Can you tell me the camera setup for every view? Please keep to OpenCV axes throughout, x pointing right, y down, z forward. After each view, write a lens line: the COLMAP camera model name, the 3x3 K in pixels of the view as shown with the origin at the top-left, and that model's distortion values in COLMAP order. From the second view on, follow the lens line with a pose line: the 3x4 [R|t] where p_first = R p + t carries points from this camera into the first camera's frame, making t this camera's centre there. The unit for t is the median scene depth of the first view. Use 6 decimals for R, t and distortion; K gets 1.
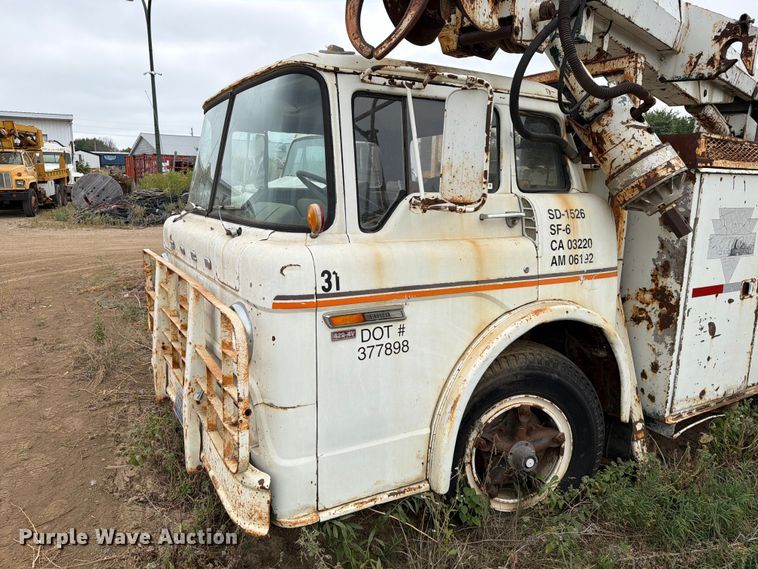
lens RADIAL K [[529.4, 0, 377.9], [0, 529.4, 279.4], [0, 0, 1]] dist [0.148813, -0.233907]
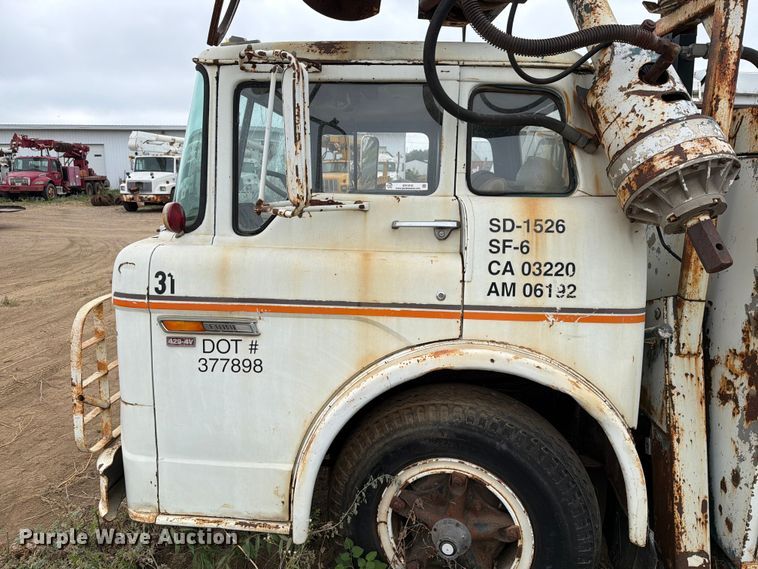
lens RADIAL K [[529.3, 0, 378.3], [0, 529.3, 287.4], [0, 0, 1]] dist [0.096747, -0.121891]
pose [[0.834812, 0.100515, -0.541282, 0.587249], [-0.095909, 0.994710, 0.036797, -0.048153], [0.542117, 0.021195, 0.840035, 0.306045]]
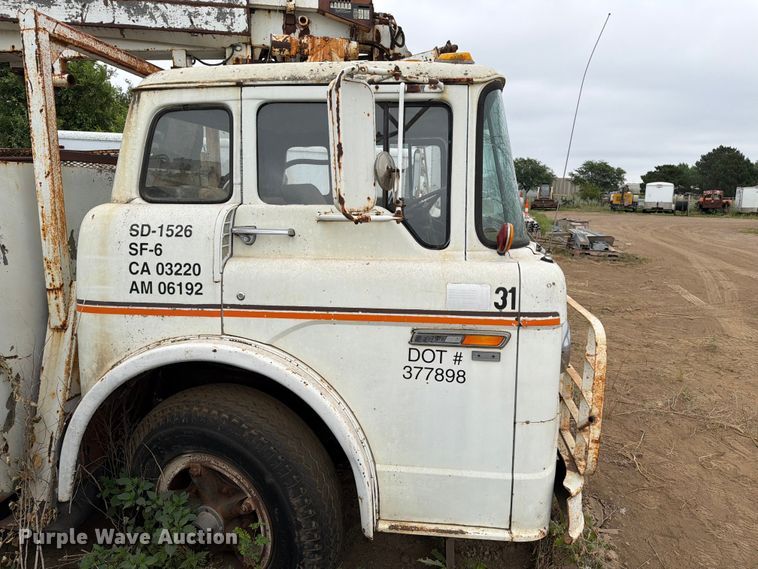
lens RADIAL K [[530.7, 0, 382.1], [0, 530.7, 287.1], [0, 0, 1]] dist [0.037181, -0.039082]
pose [[0.785087, 0.091562, -0.612580, 1.122077], [-0.090931, 0.995335, 0.032234, -0.095047], [0.612674, 0.030396, 0.789751, 0.586355]]
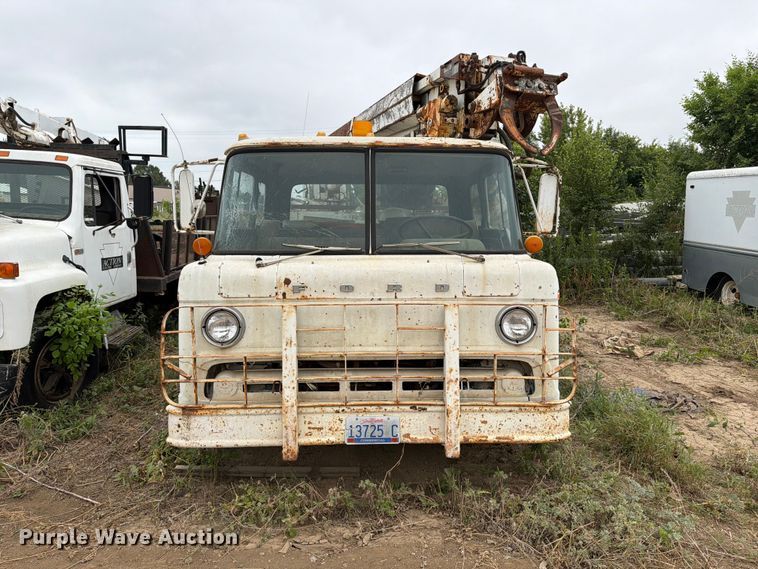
lens RADIAL K [[529.4, 0, 377.9], [0, 529.4, 279.4], [0, 0, 1]] dist [0.148813, -0.233907]
pose [[-0.506937, 0.061232, -0.859806, 1.691087], [-0.162726, 0.972740, 0.165217, -0.366316], [0.846484, 0.223667, -0.483154, 2.320606]]
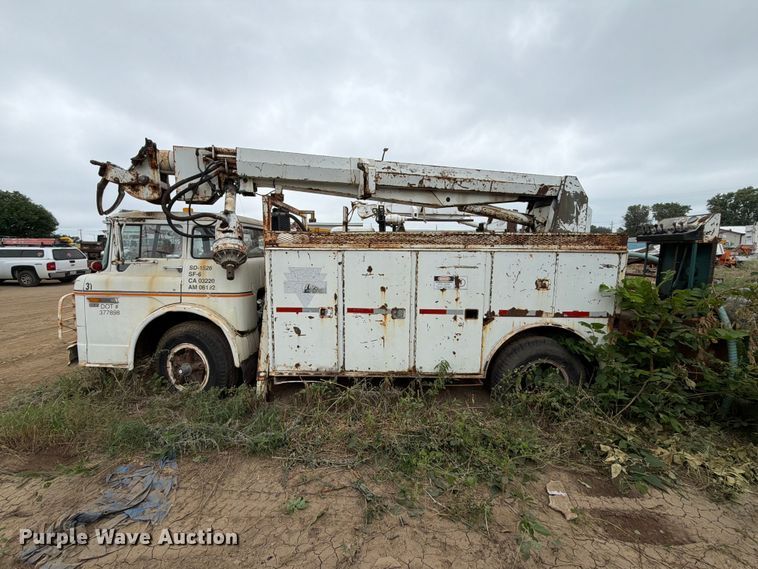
lens RADIAL K [[301.4, 0, 378.4], [0, 301.4, 283.4], [0, 0, 1]] dist [0.001553, 0.000092]
pose [[0.860247, 0.048455, -0.507569, 1.719561], [-0.087209, 0.994788, -0.052837, -0.052610], [0.502364, 0.089717, 0.859989, 0.266779]]
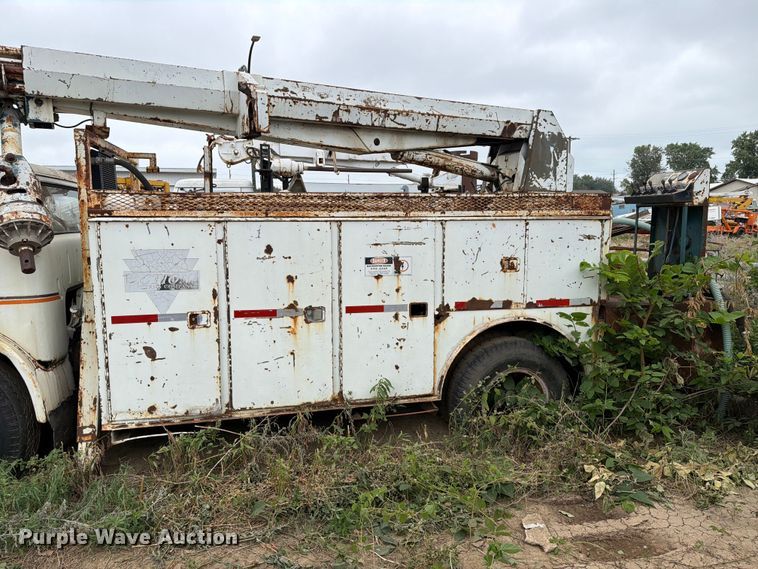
lens RADIAL K [[529.4, 0, 377.9], [0, 529.4, 279.4], [0, 0, 1]] dist [0.148813, -0.233907]
pose [[0.957602, 0.014629, -0.287723, 1.755080], [-0.034433, 0.997363, -0.063889, -0.009902], [0.286030, 0.071087, 0.955580, 0.017562]]
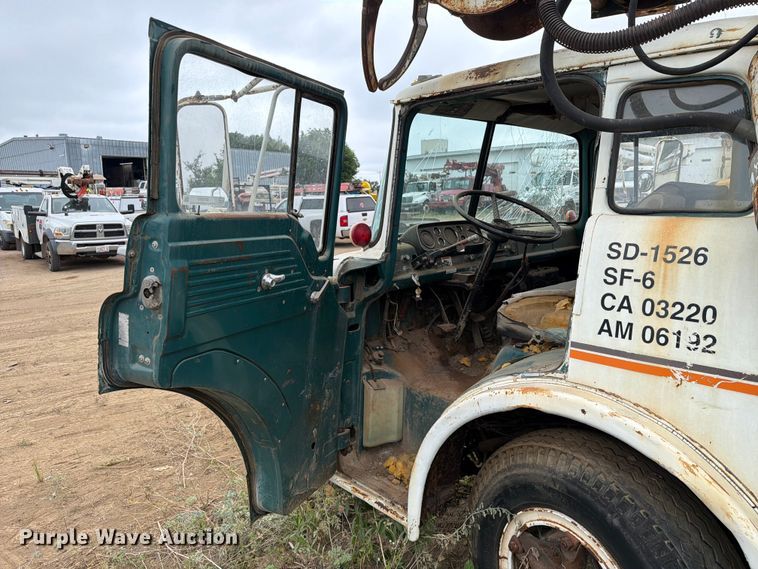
lens RADIAL K [[536.0, 0, 382.5], [0, 536.0, 286.2], [0, 0, 1]] dist [-0.004564, -0.003275]
pose [[0.262869, 0.141431, -0.954409, 0.829709], [-0.149076, 0.983273, 0.104648, -0.105382], [0.953245, 0.114771, 0.279556, 0.584432]]
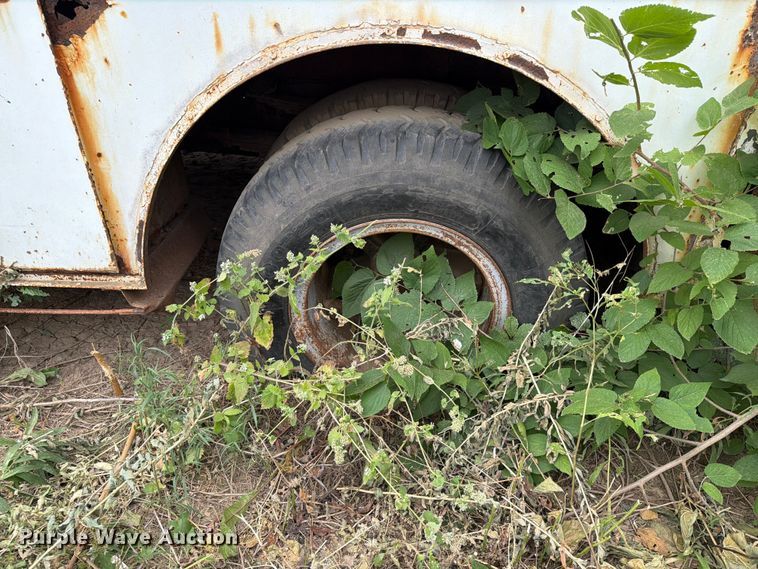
lens RADIAL K [[529.4, 0, 377.9], [0, 529.4, 279.4], [0, 0, 1]] dist [0.148813, -0.233907]
pose [[0.837358, 0.278600, -0.470334, 1.931107], [-0.092273, 0.920074, 0.380723, 0.007438], [0.538812, -0.275402, 0.796138, 1.374506]]
